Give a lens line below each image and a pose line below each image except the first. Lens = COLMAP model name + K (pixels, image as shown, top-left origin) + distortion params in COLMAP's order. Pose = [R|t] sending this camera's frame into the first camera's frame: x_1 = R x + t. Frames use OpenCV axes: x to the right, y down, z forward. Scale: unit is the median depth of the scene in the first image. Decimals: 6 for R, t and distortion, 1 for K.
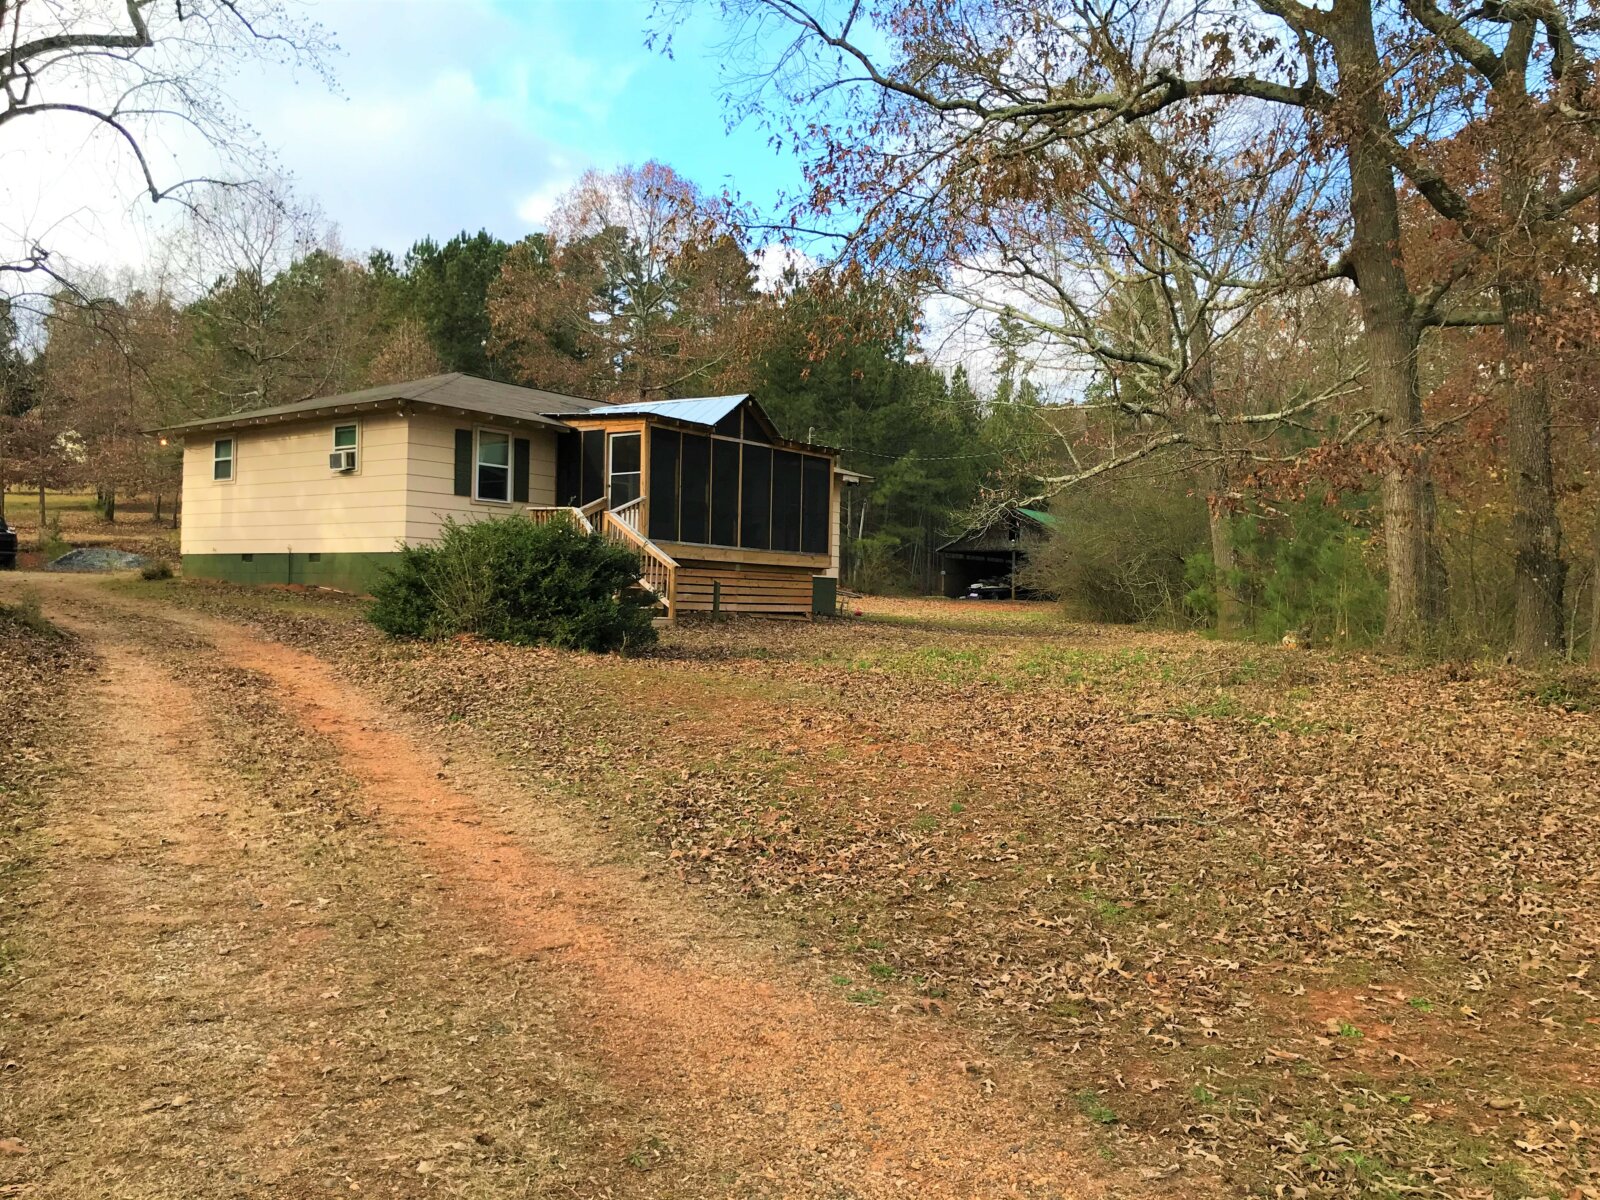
lens RADIAL K [[1298.7, 0, 801.2], [0, 1298.7, 603.9], [0, 0, 1]] dist [0.014135, -0.053358]
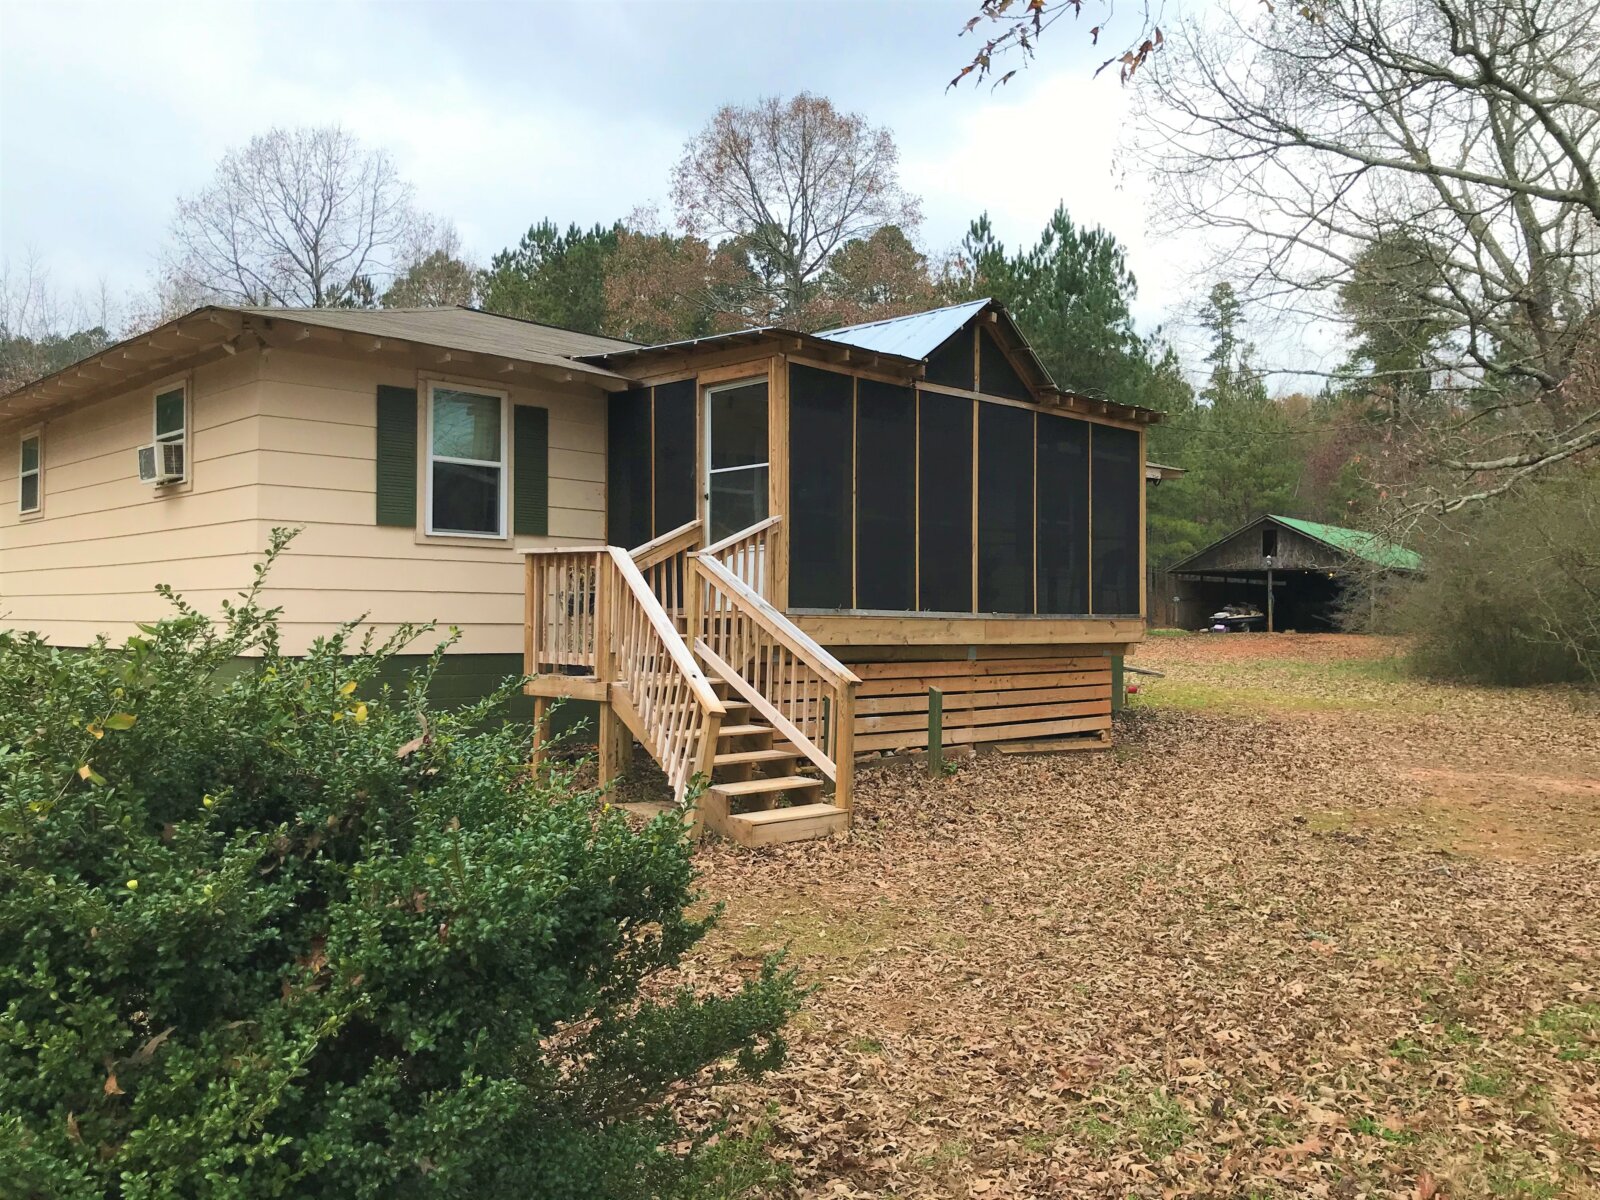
lens RADIAL K [[1298.7, 0, 797.1], [0, 1298.7, 602.6], [0, 0, 1]] dist [0.014135, -0.053358]
pose [[0.991185, -0.022636, -0.130540, -0.050687], [0.020825, 0.999667, -0.015224, -0.041641], [0.130841, 0.012371, 0.991326, 0.506074]]
